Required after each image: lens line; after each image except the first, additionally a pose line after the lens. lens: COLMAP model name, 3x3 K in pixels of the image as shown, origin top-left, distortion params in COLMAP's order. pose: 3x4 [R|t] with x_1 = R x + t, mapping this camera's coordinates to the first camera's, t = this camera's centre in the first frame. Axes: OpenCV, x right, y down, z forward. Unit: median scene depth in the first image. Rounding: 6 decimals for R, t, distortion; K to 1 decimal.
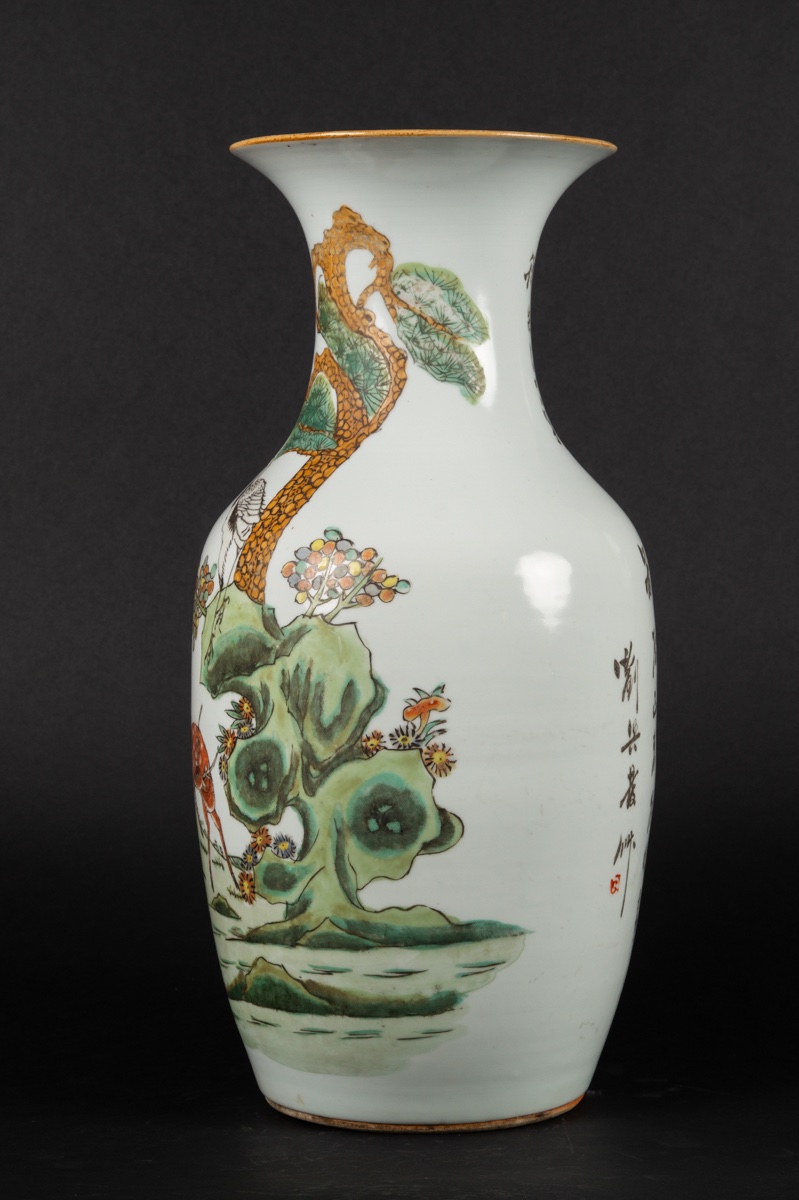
lens RADIAL K [[2857.9, 0, 399.5], [0, 2857.9, 600.0], [0, 0, 1]] dist [-0.015756, 0.198697]
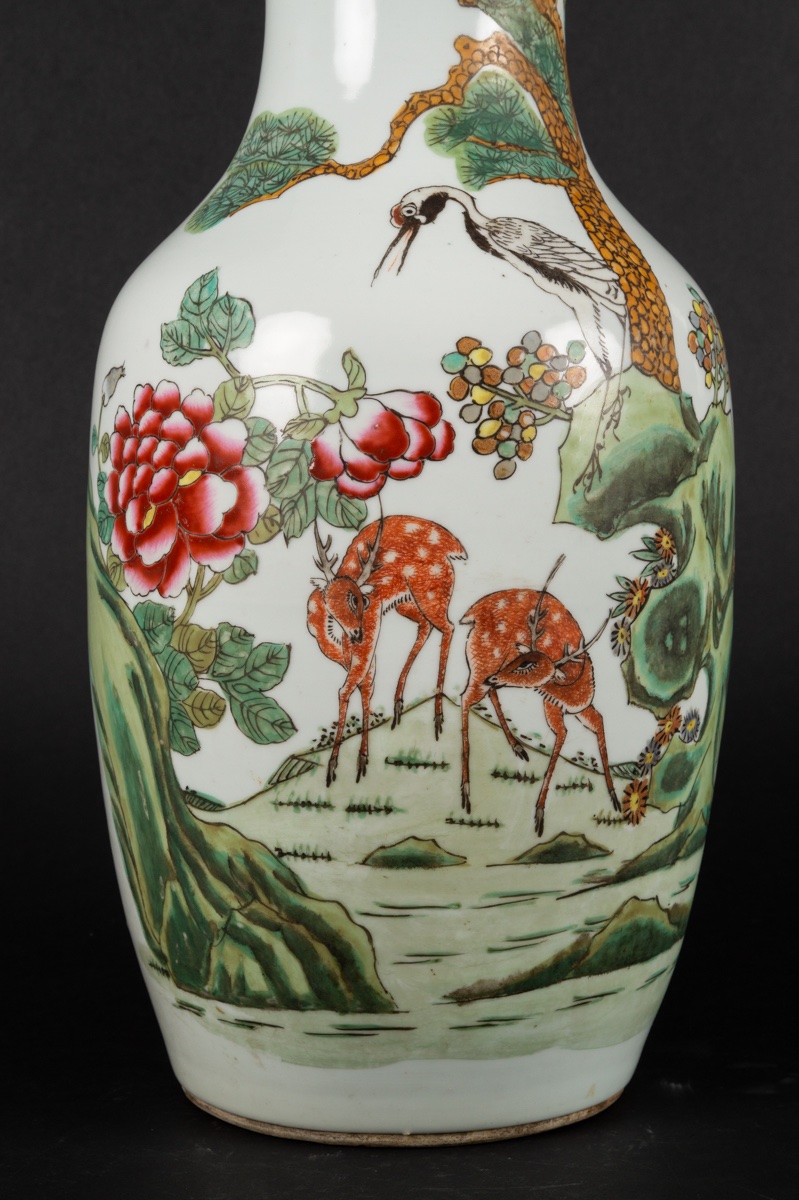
lens RADIAL K [[2857.9, 0, 399.5], [0, 2857.9, 600.0], [0, 0, 1]] dist [-0.015756, 0.198697]
pose [[-0.072008, -0.091298, 0.993217, -0.747504], [0.060951, 0.993538, 0.095746, -0.019407], [-0.995540, 0.067432, -0.065978, 1.111095]]
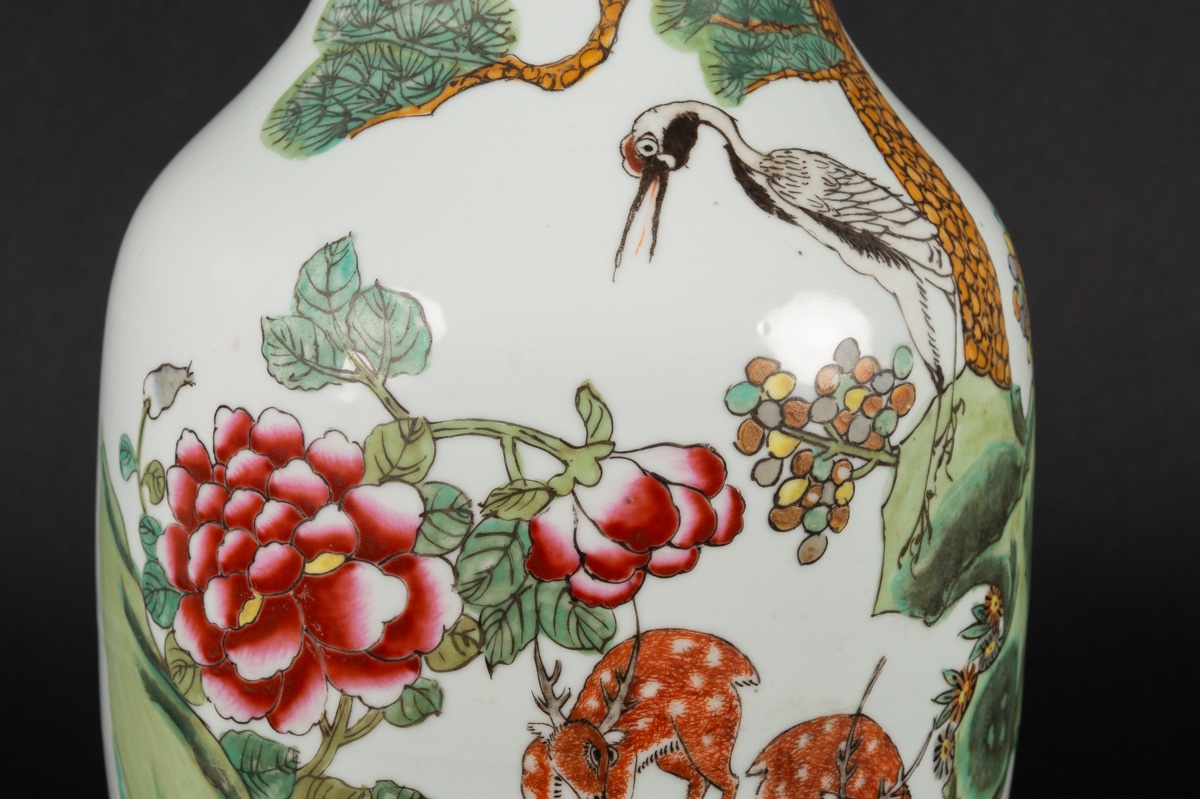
lens RADIAL K [[2923.4, 0, 613.6], [0, 2923.4, 398.6], [0, 0, 1]] dist [0.006483, -0.020216]
pose [[-0.297584, -0.222925, 0.928304, -0.490886], [0.046145, 0.967861, 0.247217, -0.123104], [-0.953580, 0.116404, -0.277733, 1.195748]]
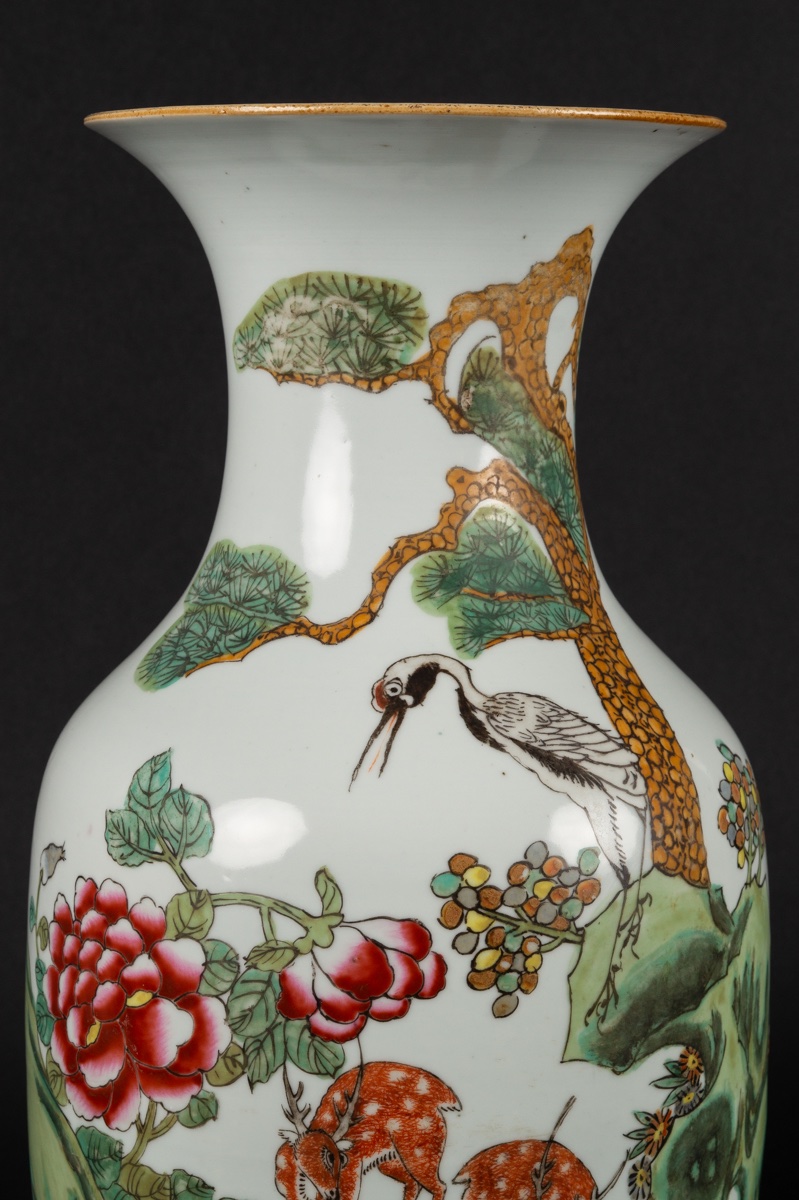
lens RADIAL K [[2857.9, 0, 399.5], [0, 2857.9, 600.0], [0, 0, 1]] dist [-0.015756, 0.198697]
pose [[-0.071265, -0.126048, 0.989461, -0.636174], [0.062407, 0.989476, 0.130545, -0.142194], [-0.995503, 0.071052, -0.062649, 1.091373]]
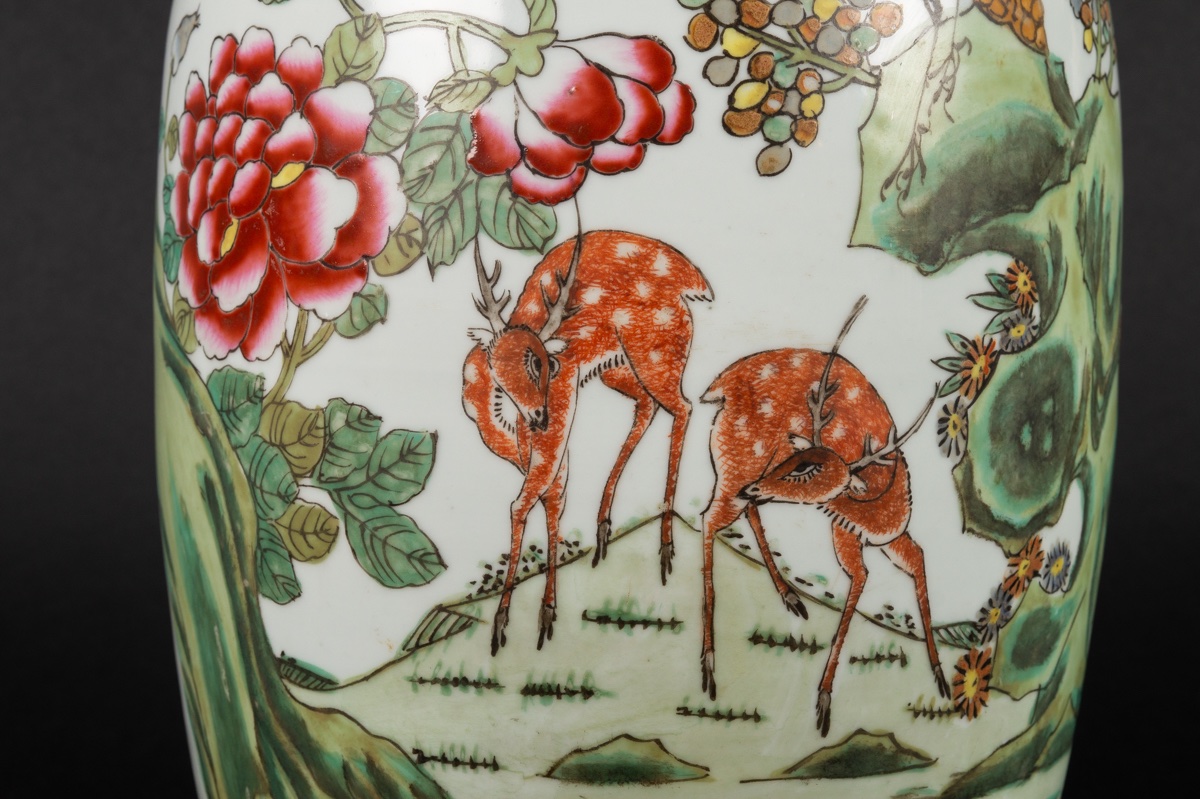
lens RADIAL K [[2923.4, 0, 613.6], [0, 2923.4, 398.6], [0, 0, 1]] dist [0.006483, -0.020216]
pose [[-0.045256, -0.075625, 0.996109, -0.515557], [0.053734, 0.995503, 0.078020, 0.016255], [-0.997529, 0.057056, -0.040988, 1.083786]]
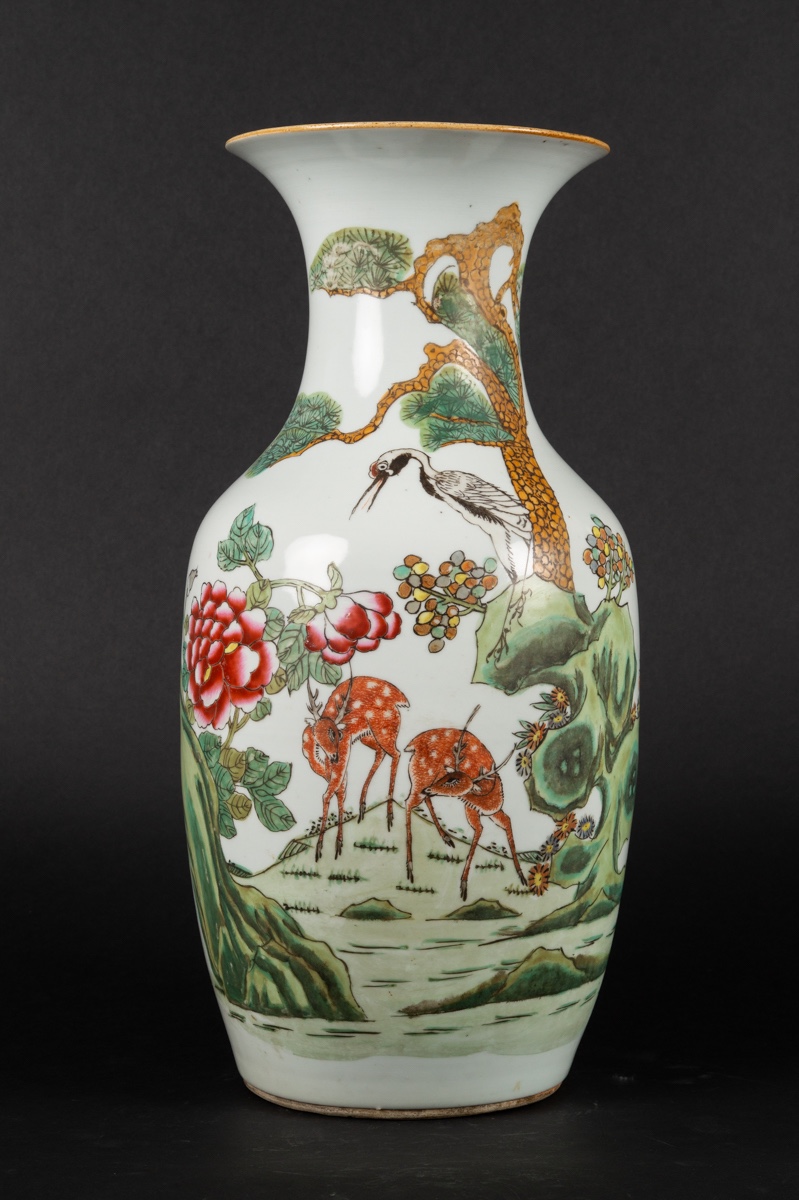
lens RADIAL K [[2857.9, 0, 399.5], [0, 2857.9, 600.0], [0, 0, 1]] dist [-0.015756, 0.198697]
pose [[0.085836, -0.046520, 0.995223, -1.054787], [0.056735, 0.997517, 0.041734, -0.041384], [-0.994693, 0.052881, 0.088262, 0.964510]]
